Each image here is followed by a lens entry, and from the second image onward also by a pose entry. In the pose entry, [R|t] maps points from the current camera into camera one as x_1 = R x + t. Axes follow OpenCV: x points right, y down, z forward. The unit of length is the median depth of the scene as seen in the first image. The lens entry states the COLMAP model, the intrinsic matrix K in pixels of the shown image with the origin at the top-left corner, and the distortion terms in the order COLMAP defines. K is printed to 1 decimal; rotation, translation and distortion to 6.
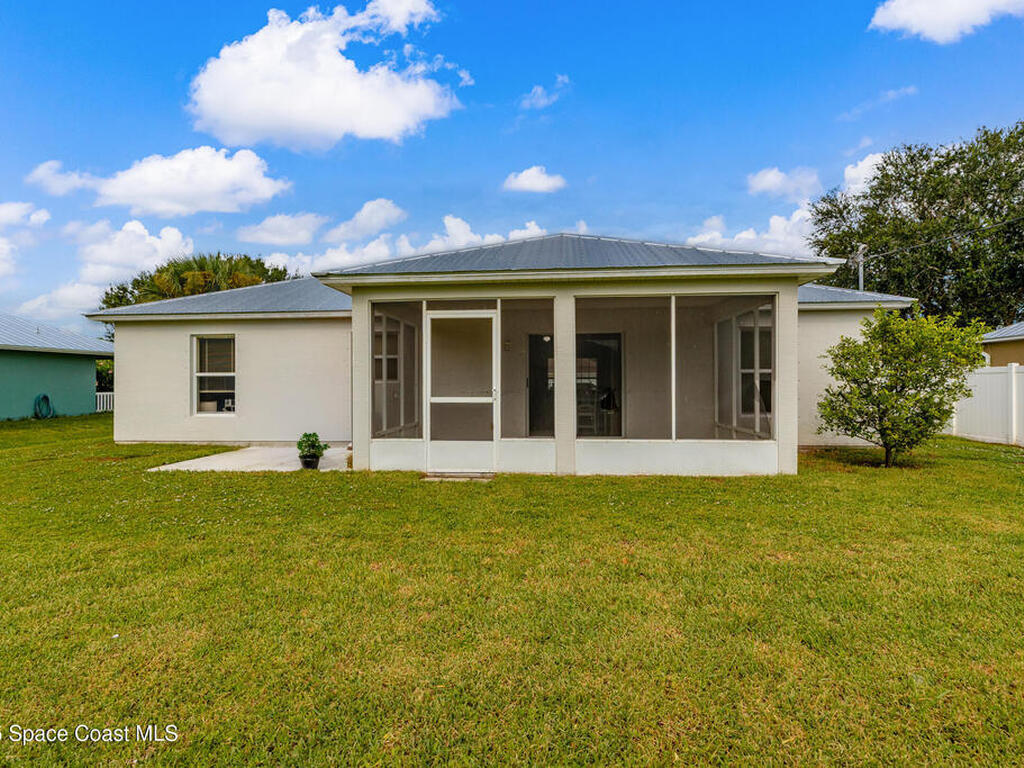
lens RADIAL K [[528.4, 0, 514.2], [0, 528.4, 381.9], [0, 0, 1]] dist [-0.050693, 0.017227]
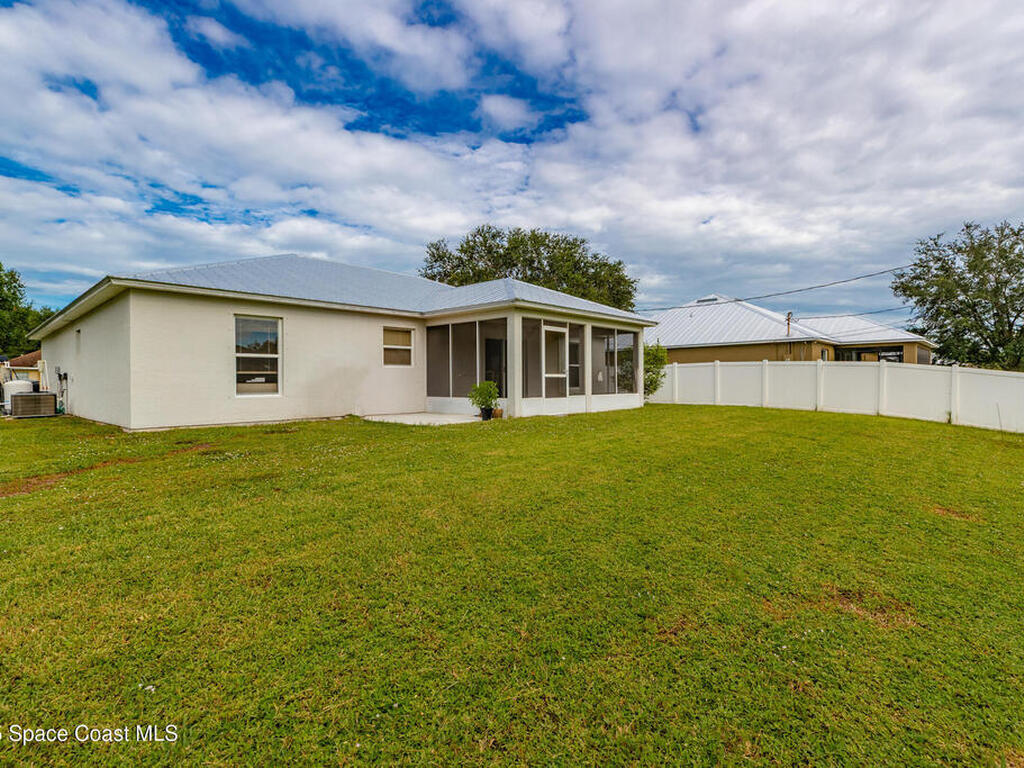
lens RADIAL K [[528.4, 0, 514.2], [0, 528.4, 381.9], [0, 0, 1]] dist [-0.050693, 0.017227]
pose [[0.619697, 0.000026, 0.784841, -1.259993], [-0.001714, 0.999998, 0.001319, 0.041090], [-0.784839, -0.002163, 0.619696, -0.019092]]
